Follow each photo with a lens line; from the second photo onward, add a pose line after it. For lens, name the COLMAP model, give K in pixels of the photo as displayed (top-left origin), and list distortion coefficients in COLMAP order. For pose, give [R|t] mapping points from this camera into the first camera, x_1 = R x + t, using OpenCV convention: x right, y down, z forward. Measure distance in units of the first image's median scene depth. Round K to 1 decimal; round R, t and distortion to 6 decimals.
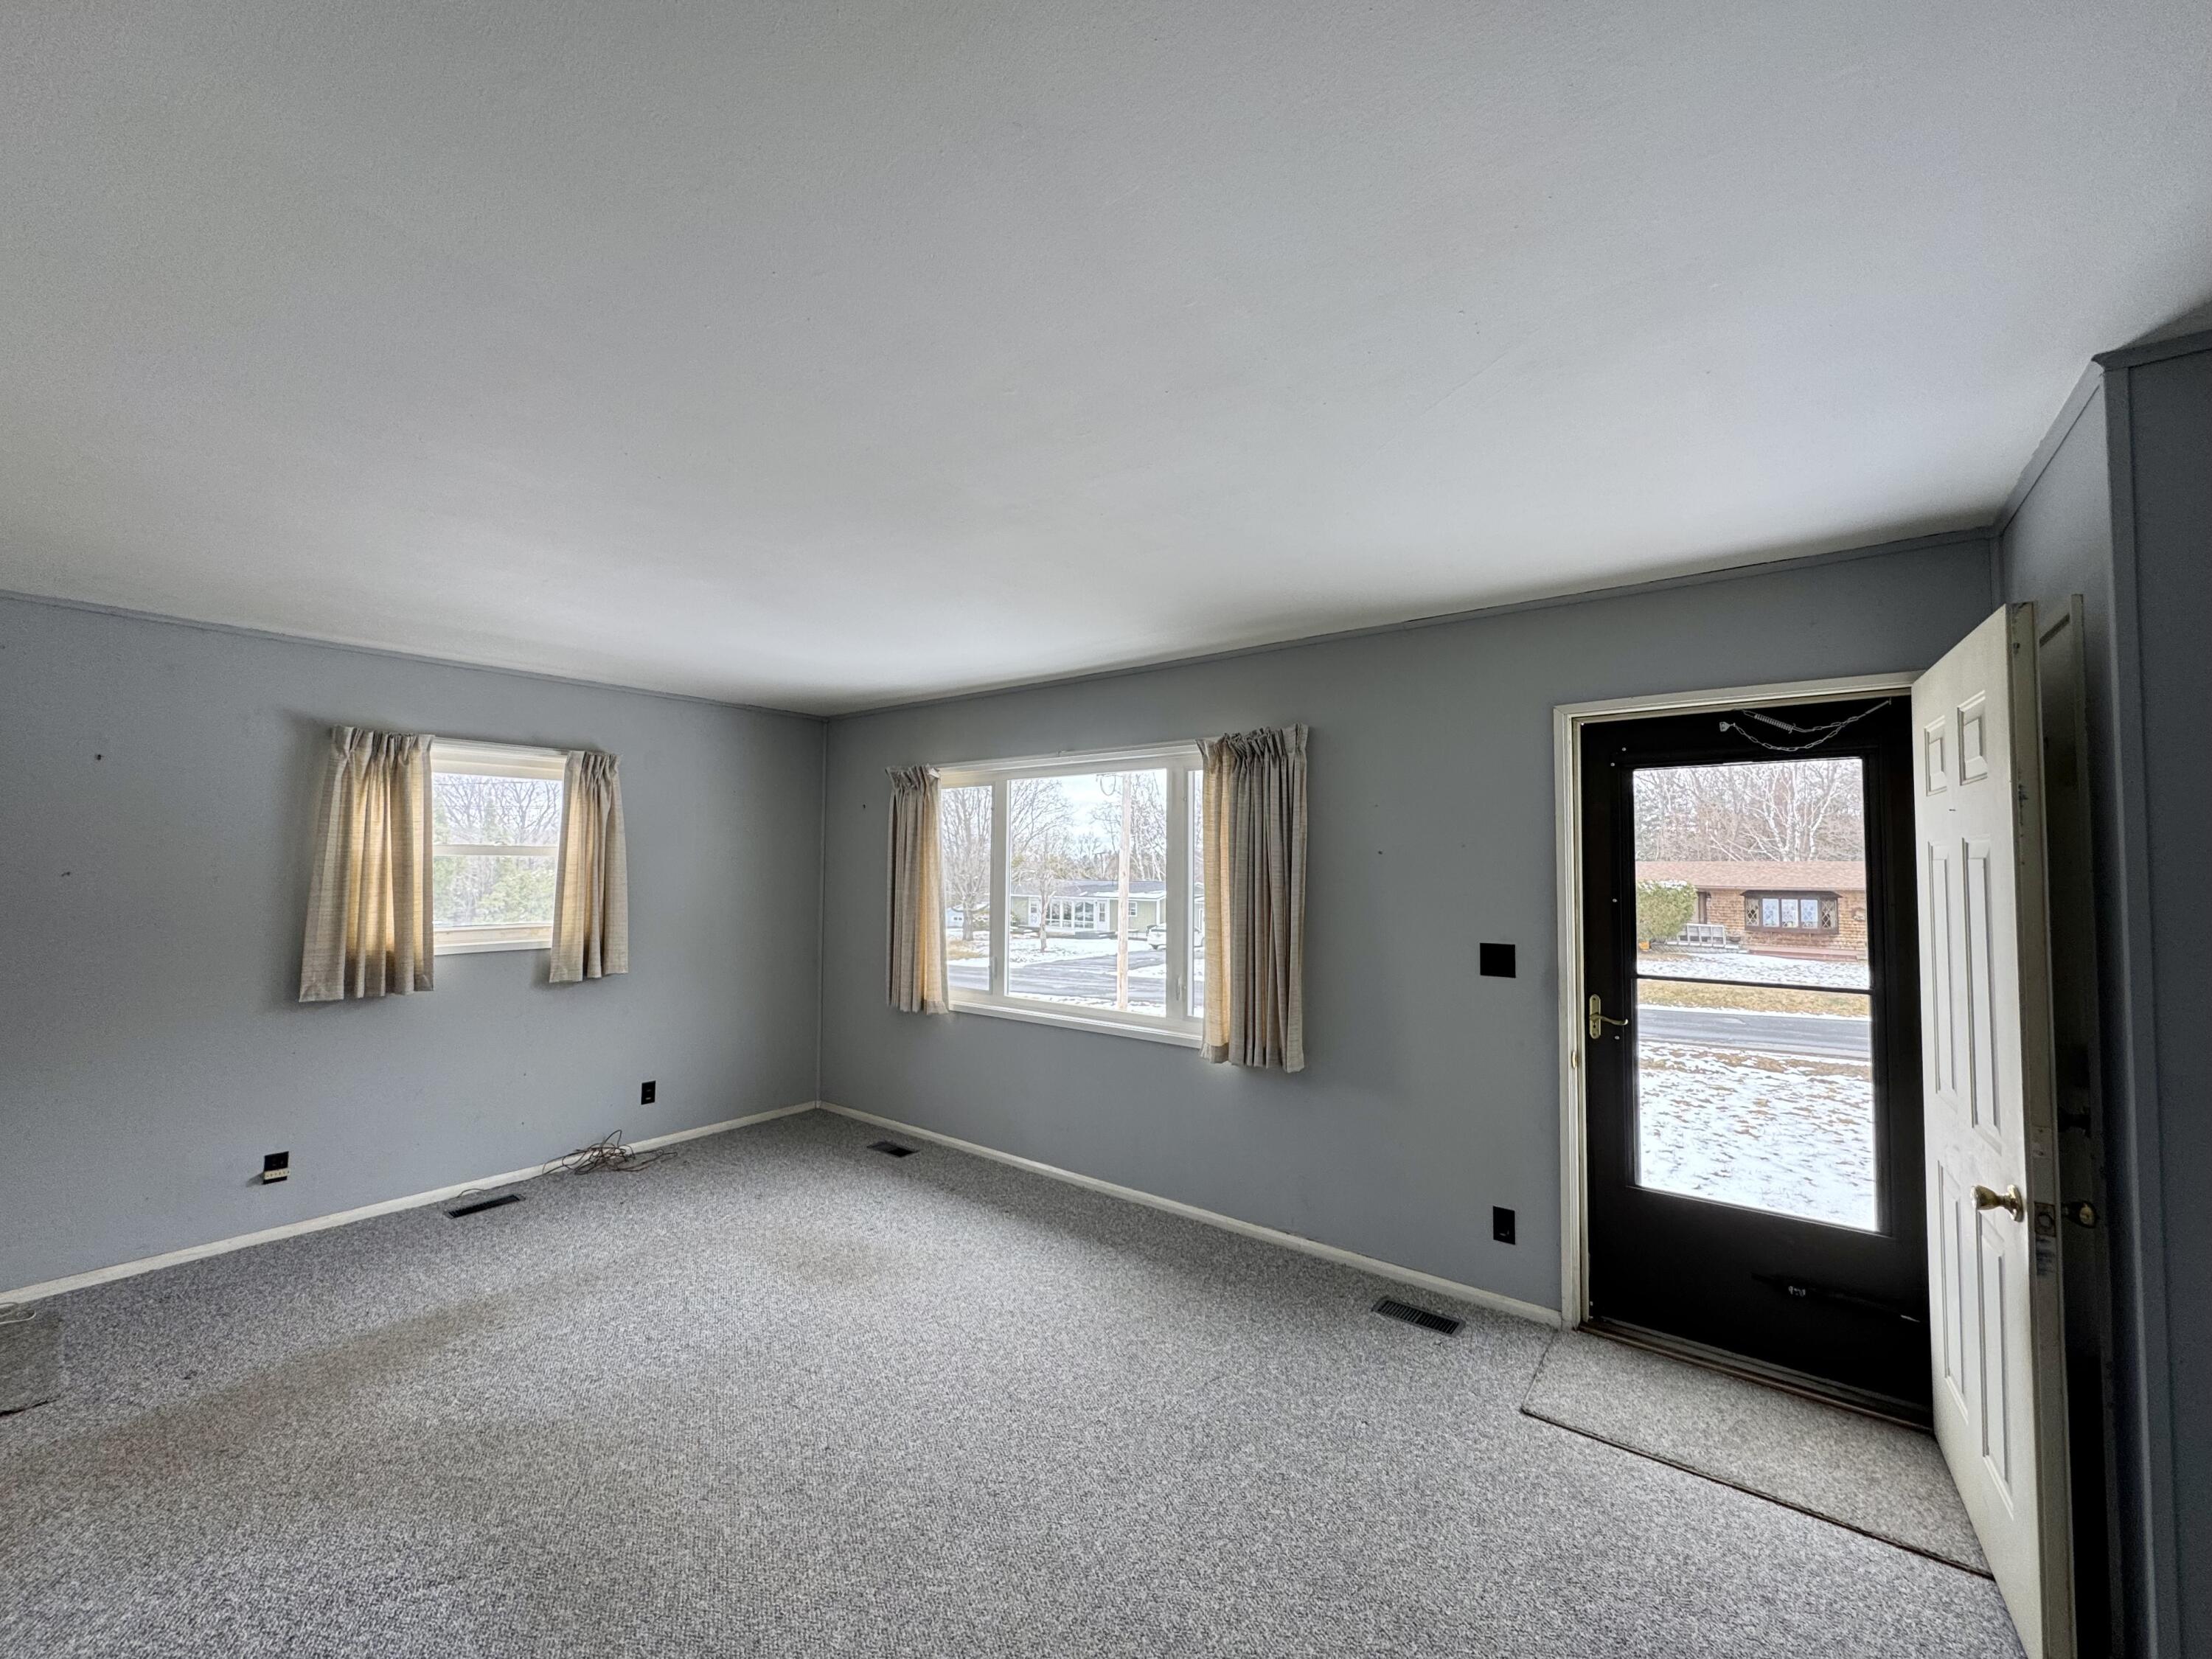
lens RADIAL K [[877.7, 0, 1106.0], [0, 877.7, 829.5], [0, 0, 1]] dist [-0.005206, 0.003075]
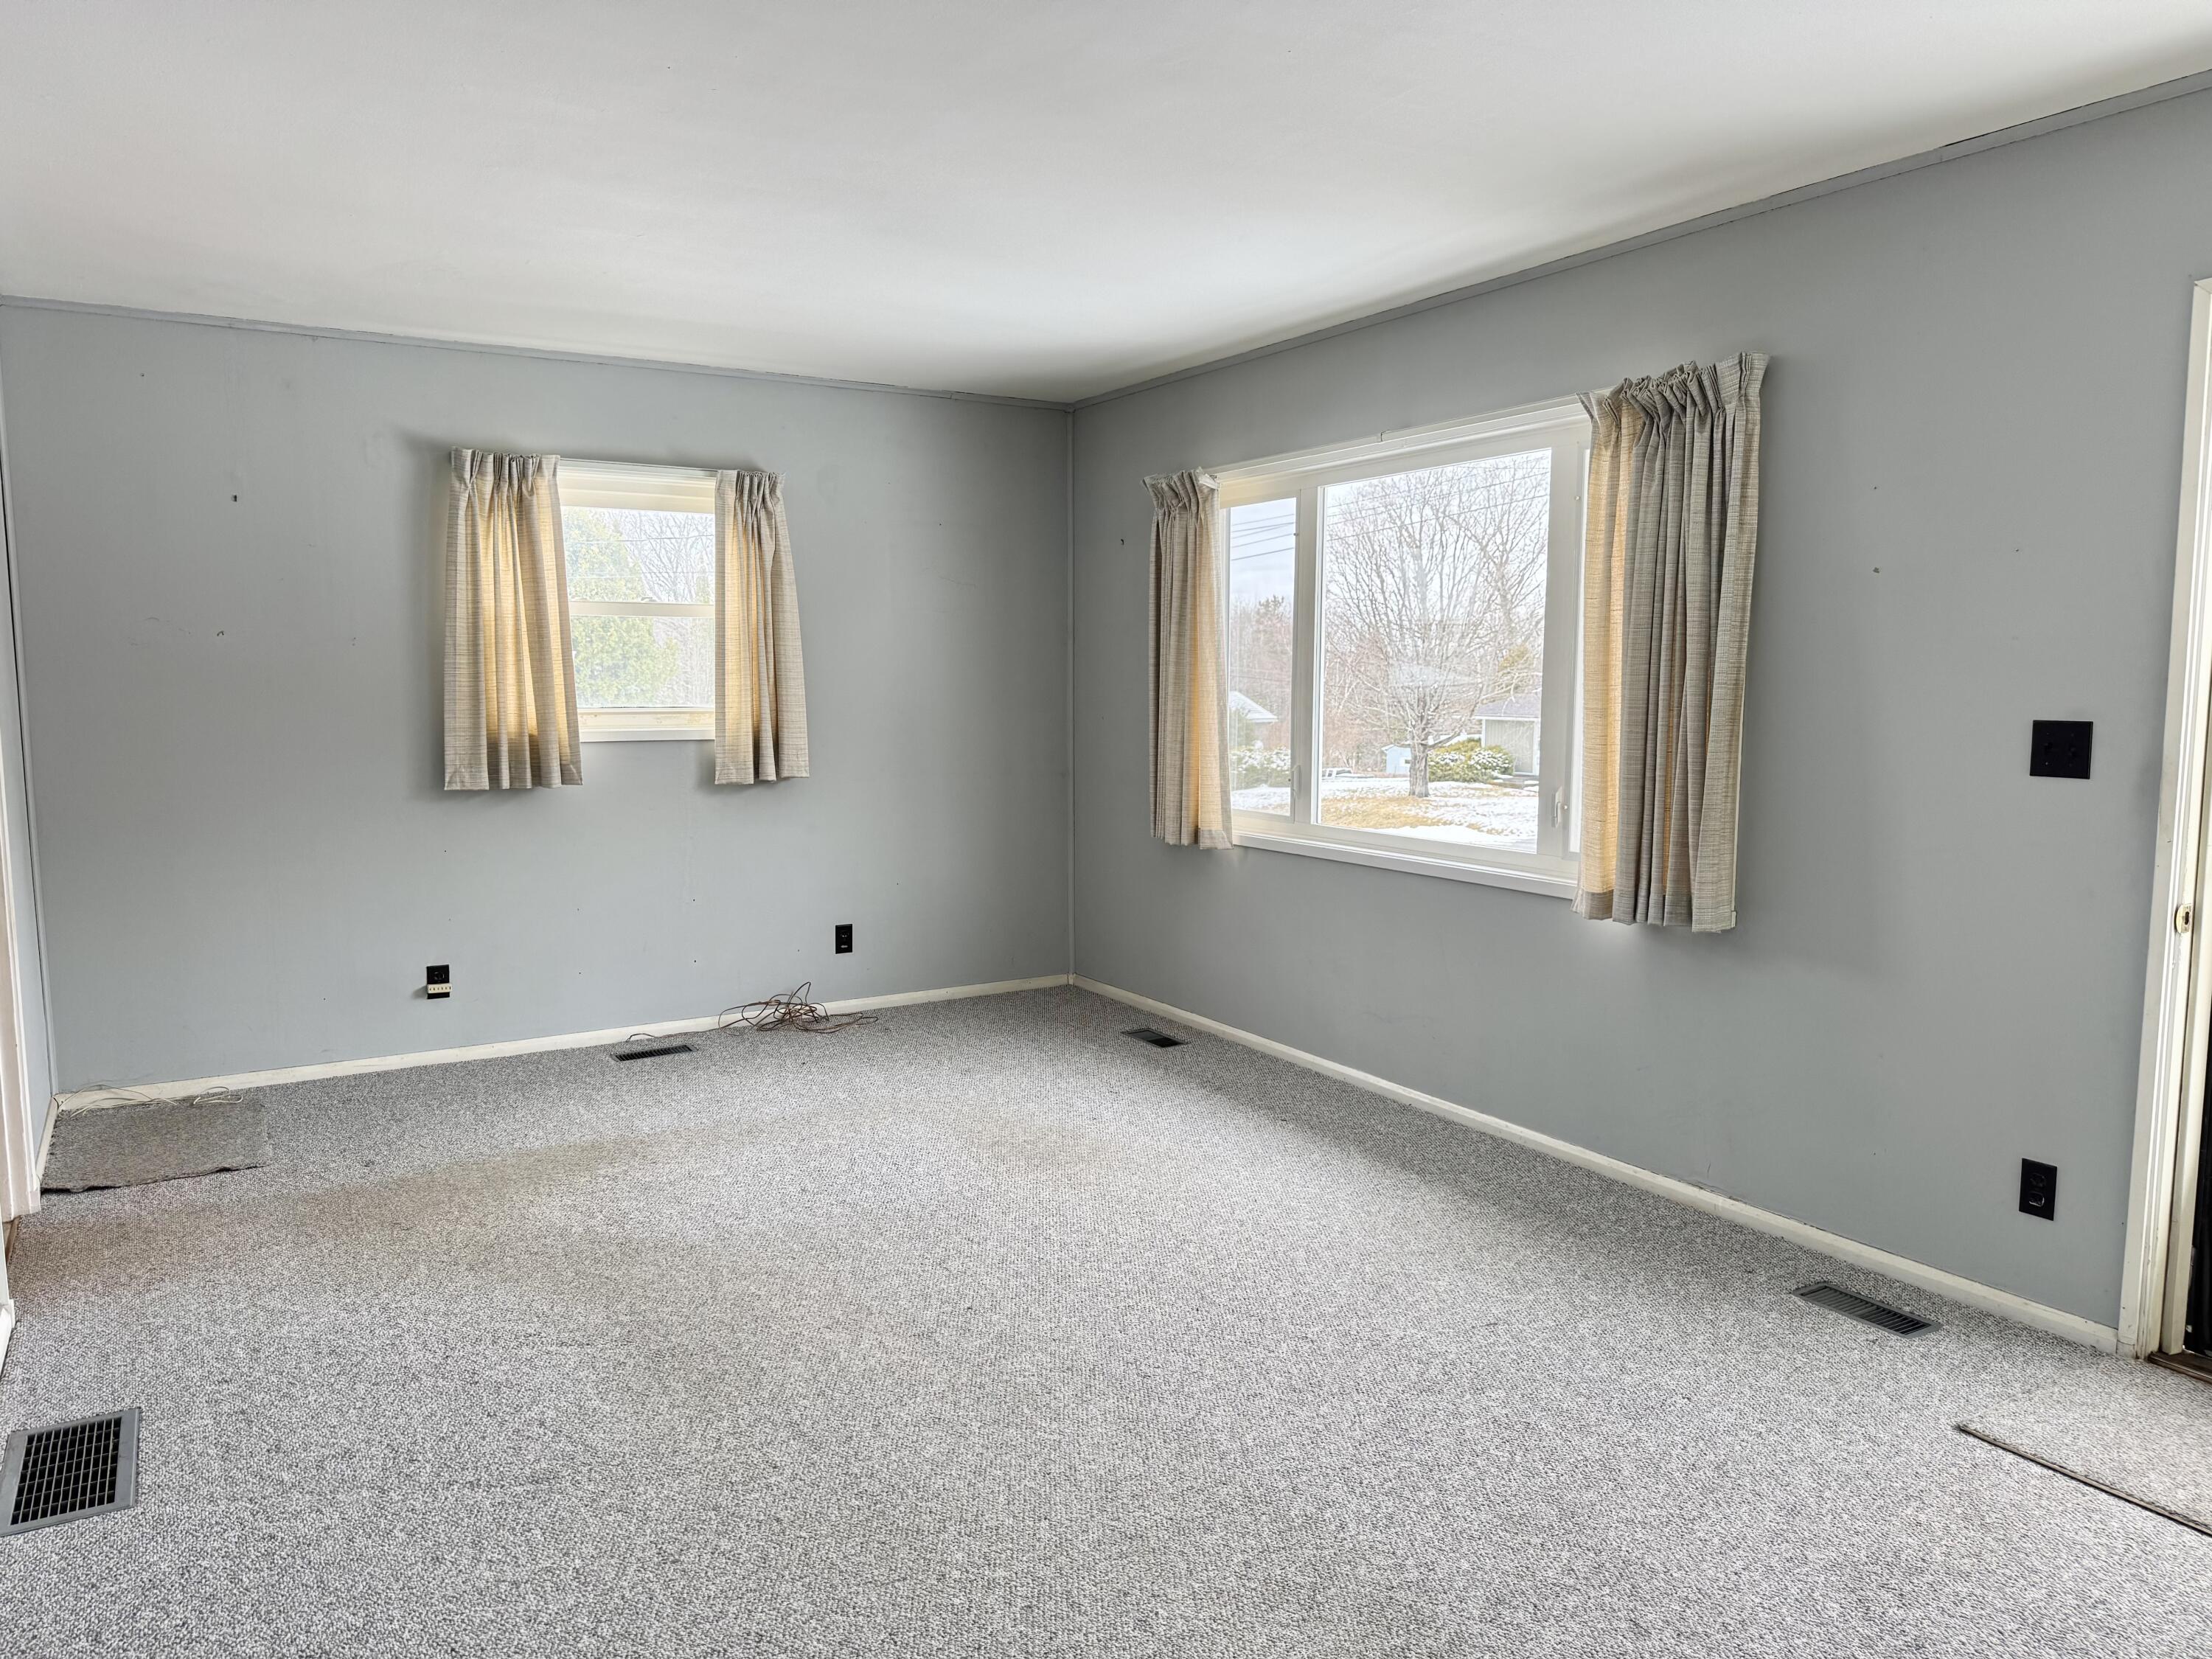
lens RADIAL K [[1521.6, 0, 1106.0], [0, 1521.6, 829.5], [0, 0, 1]] dist [0.148391, -0.244339]
pose [[0.934662, 0.031529, -0.354136, 0.187813], [0.020347, 0.989684, 0.141814, 0.036900], [0.354954, -0.139754, 0.924379, -0.143690]]
